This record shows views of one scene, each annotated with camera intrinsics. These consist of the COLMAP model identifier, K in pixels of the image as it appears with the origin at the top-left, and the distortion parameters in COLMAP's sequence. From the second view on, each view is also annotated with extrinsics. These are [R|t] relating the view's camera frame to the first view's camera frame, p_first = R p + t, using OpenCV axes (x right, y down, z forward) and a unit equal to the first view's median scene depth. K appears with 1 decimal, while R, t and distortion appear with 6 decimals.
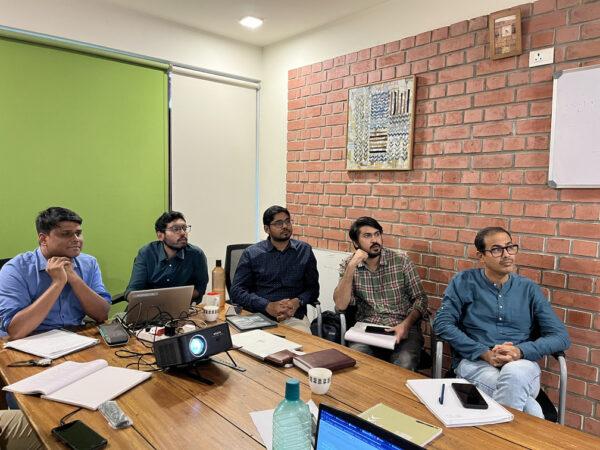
lens RADIAL K [[451.0, 0, 300.0], [0, 451.0, 225.0], [0, 0, 1]] dist [0.002173, -0.004647]
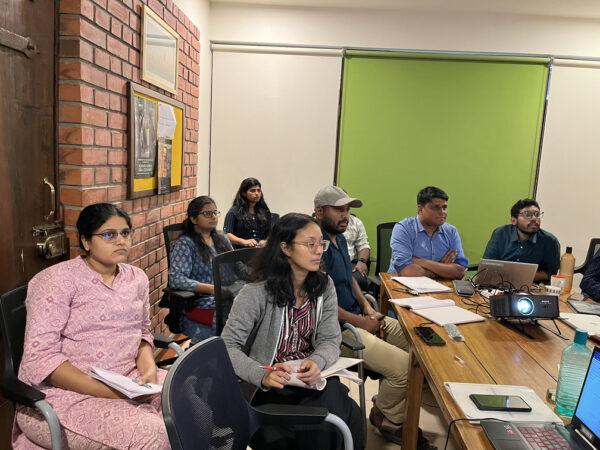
lens RADIAL K [[451.0, 0, 300.0], [0, 451.0, 225.0], [0, 0, 1]] dist [0.002173, -0.004647]
pose [[0.702521, 0.121248, -0.701259, 0.102470], [-0.098216, 0.992469, 0.073206, 0.010088], [0.704854, 0.017446, 0.709138, -0.180316]]
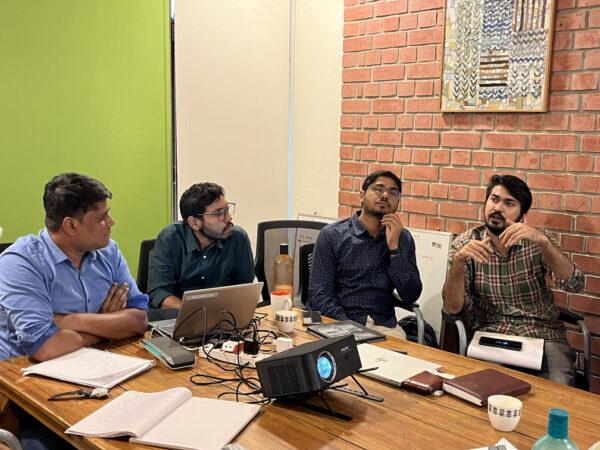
lens RADIAL K [[672.7, 0, 300.0], [0, 672.7, 225.0], [0, 0, 1]] dist [-0.010087, -0.002384]
pose [[0.999563, -0.007164, 0.028676, -0.170668], [0.005623, 0.998553, 0.053484, -0.007071], [-0.029017, -0.053299, 0.998157, -0.024255]]
